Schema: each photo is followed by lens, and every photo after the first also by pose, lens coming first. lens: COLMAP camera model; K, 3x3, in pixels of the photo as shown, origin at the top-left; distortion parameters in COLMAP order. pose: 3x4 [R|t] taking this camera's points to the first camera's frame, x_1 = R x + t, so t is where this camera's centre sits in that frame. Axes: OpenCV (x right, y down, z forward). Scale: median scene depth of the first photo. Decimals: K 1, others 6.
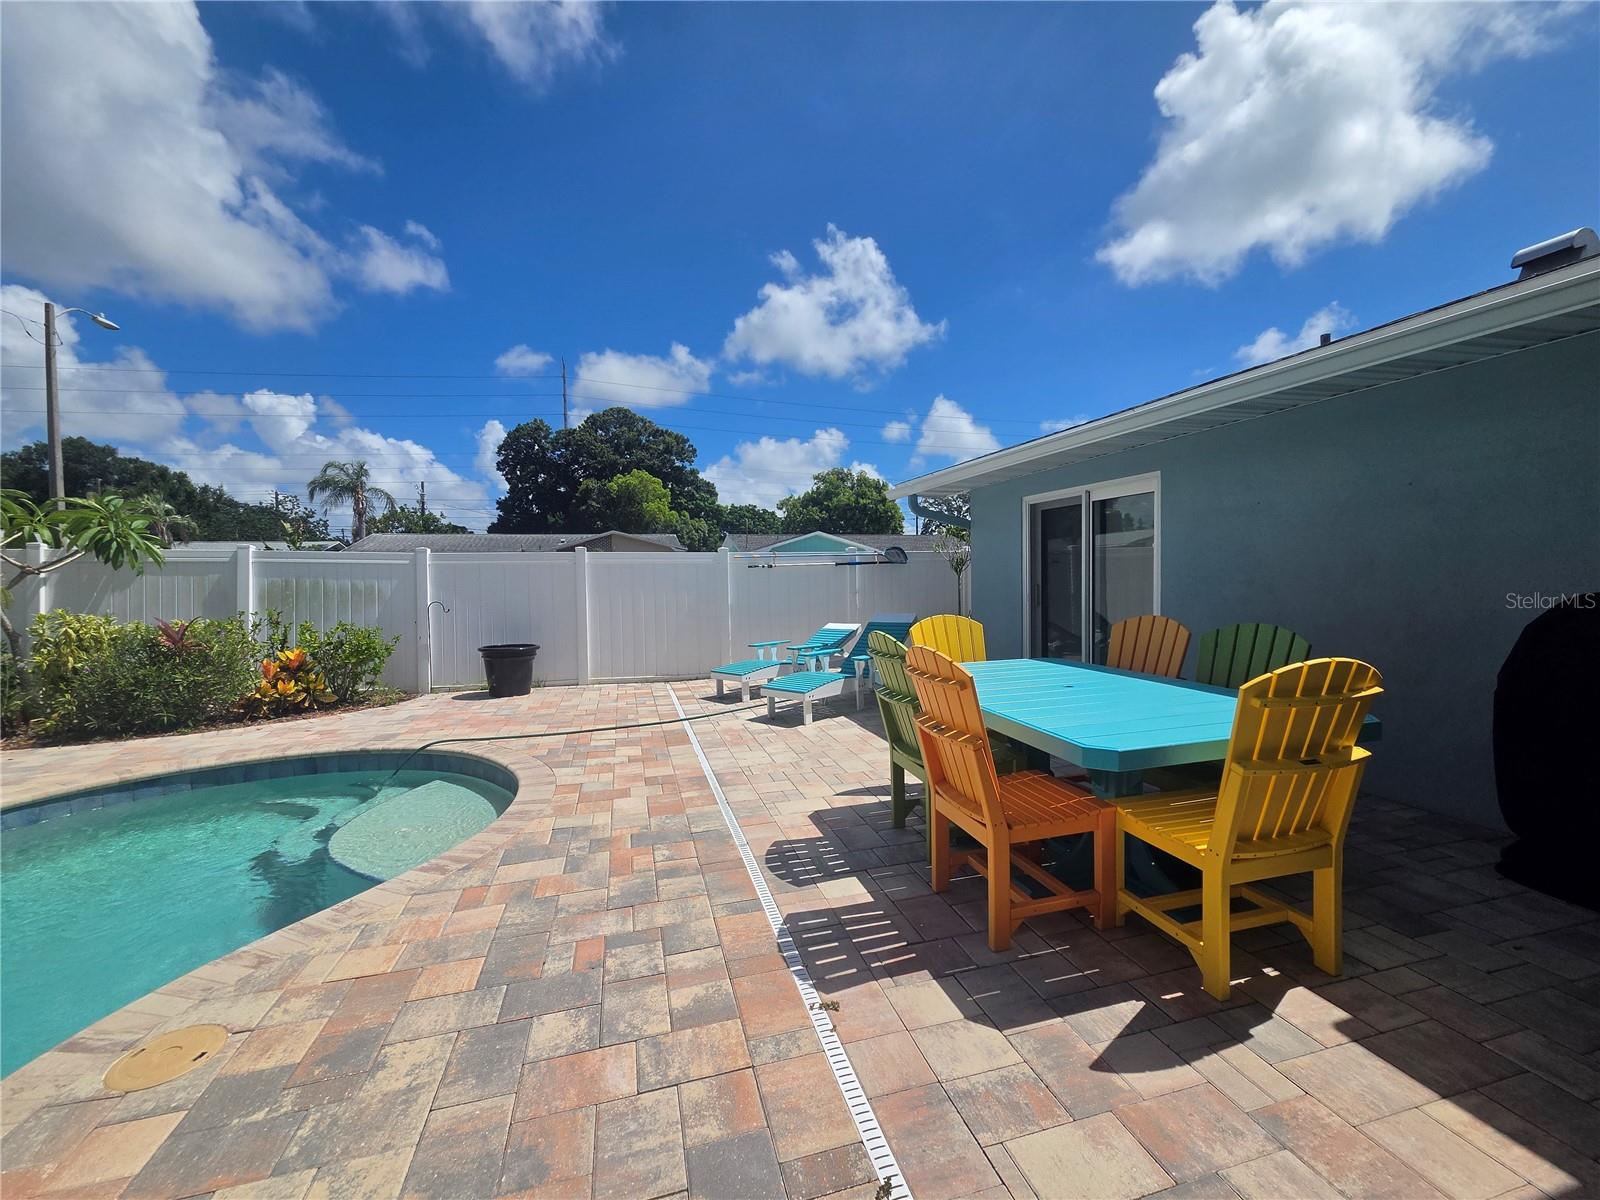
lens RADIAL K [[656.3, 0, 811.8], [0, 656.3, 582.9], [0, 0, 1]] dist [-0.004994, -0.000099]
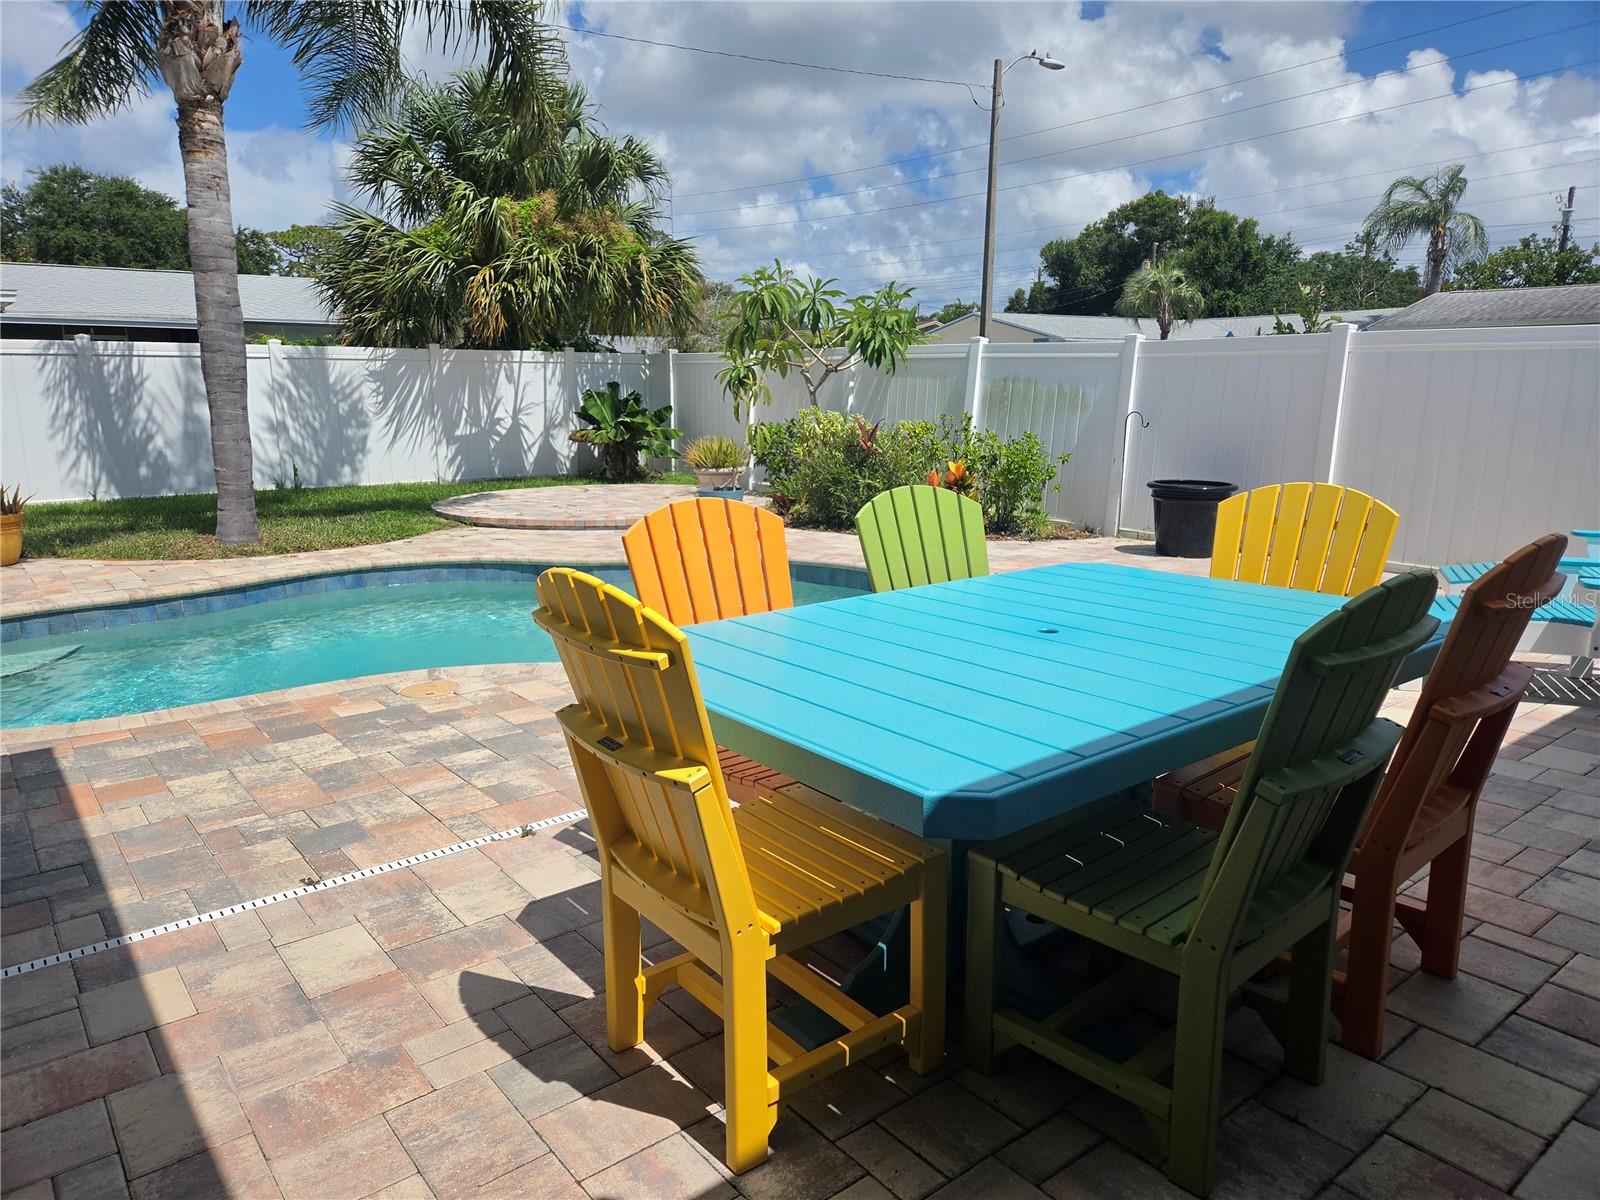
lens RADIAL K [[1074.9, 0, 795.5], [0, 1074.9, 599.9], [0, 0, 1]] dist [0.080678, -0.068408]
pose [[0.380536, 0.196688, -0.903607, 0.629884], [-0.010460, 0.977973, 0.208470, -0.023633], [0.924707, -0.069879, 0.374212, 0.301694]]
